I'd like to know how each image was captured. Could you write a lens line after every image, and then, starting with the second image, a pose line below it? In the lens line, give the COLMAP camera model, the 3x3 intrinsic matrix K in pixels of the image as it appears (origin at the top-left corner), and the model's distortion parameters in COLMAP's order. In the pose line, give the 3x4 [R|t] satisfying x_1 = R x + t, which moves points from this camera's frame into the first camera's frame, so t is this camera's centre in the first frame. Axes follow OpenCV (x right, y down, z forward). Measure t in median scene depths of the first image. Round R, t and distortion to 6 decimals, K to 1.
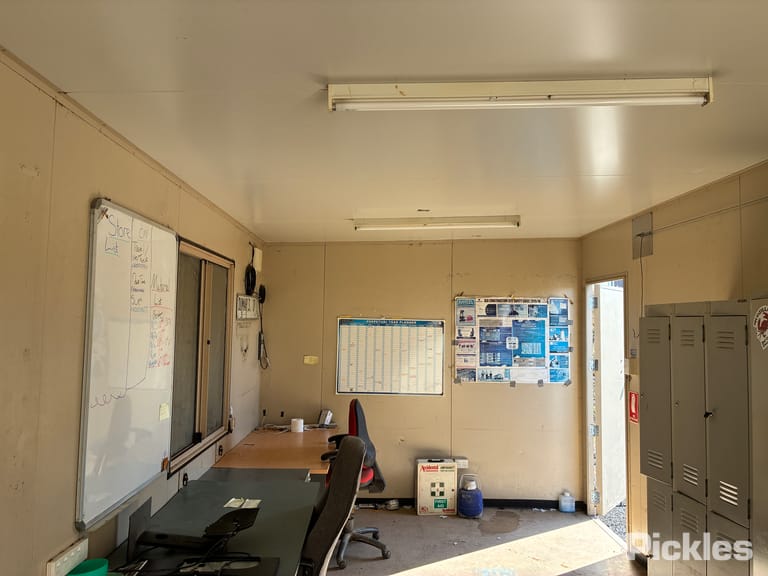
lens RADIAL K [[583.5, 0, 378.9], [0, 583.5, 286.8], [0, 0, 1]] dist [0.053781, -0.071129]
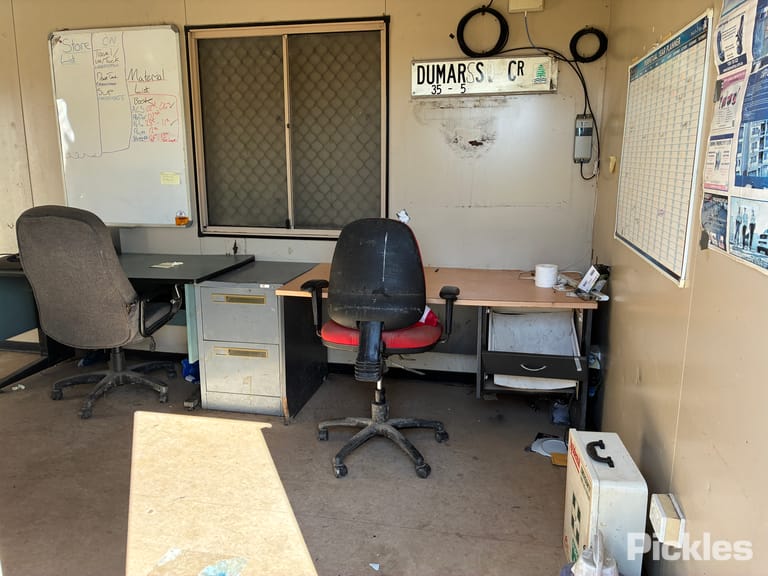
lens RADIAL K [[583.5, 0, 374.2], [0, 583.5, 276.2], [0, 0, 1]] dist [0.053781, -0.071129]
pose [[-0.227844, 0.174407, -0.957951, 0.427178], [0.056625, 0.984536, 0.165780, 0.125436], [0.972050, -0.016473, -0.234196, 0.924091]]
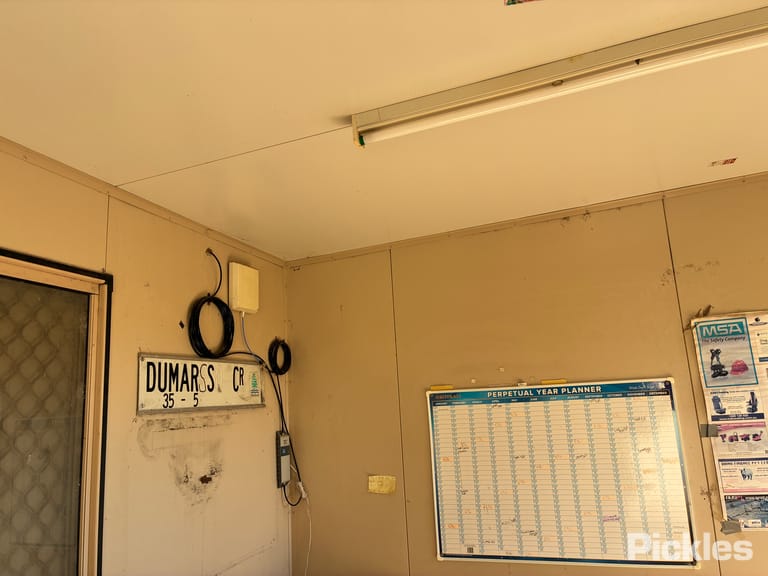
lens RADIAL K [[583.5, 0, 386.5], [0, 583.5, 293.8], [0, 0, 1]] dist [0.053781, -0.071129]
pose [[0.940546, -0.130869, -0.313443, 0.060179], [0.092296, 0.986544, -0.134951, 0.036196], [0.326887, 0.097998, 0.939969, 0.532344]]
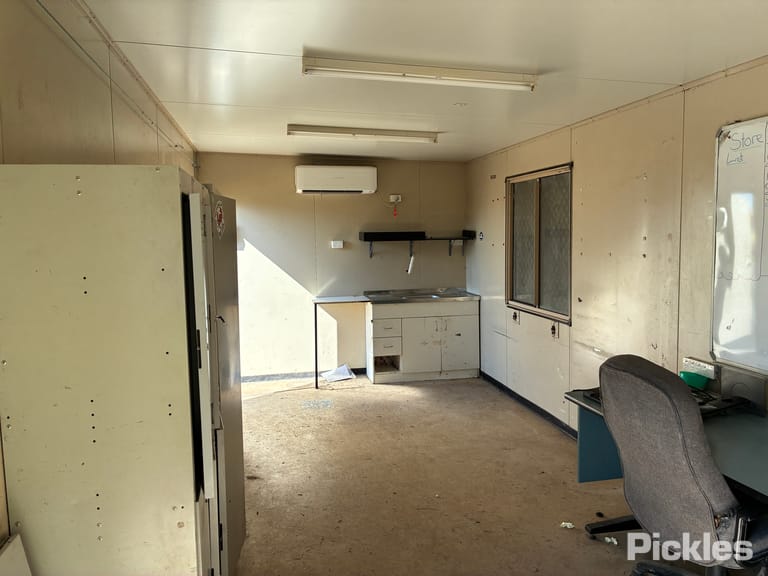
lens RADIAL K [[583.5, 0, 385.1], [0, 583.5, 283.2], [0, 0, 1]] dist [0.053781, -0.071129]
pose [[-0.981172, 0.015488, -0.192512, 0.230145], [0.010851, 0.999626, 0.025117, 0.068710], [0.192829, 0.022556, -0.980973, 0.894156]]
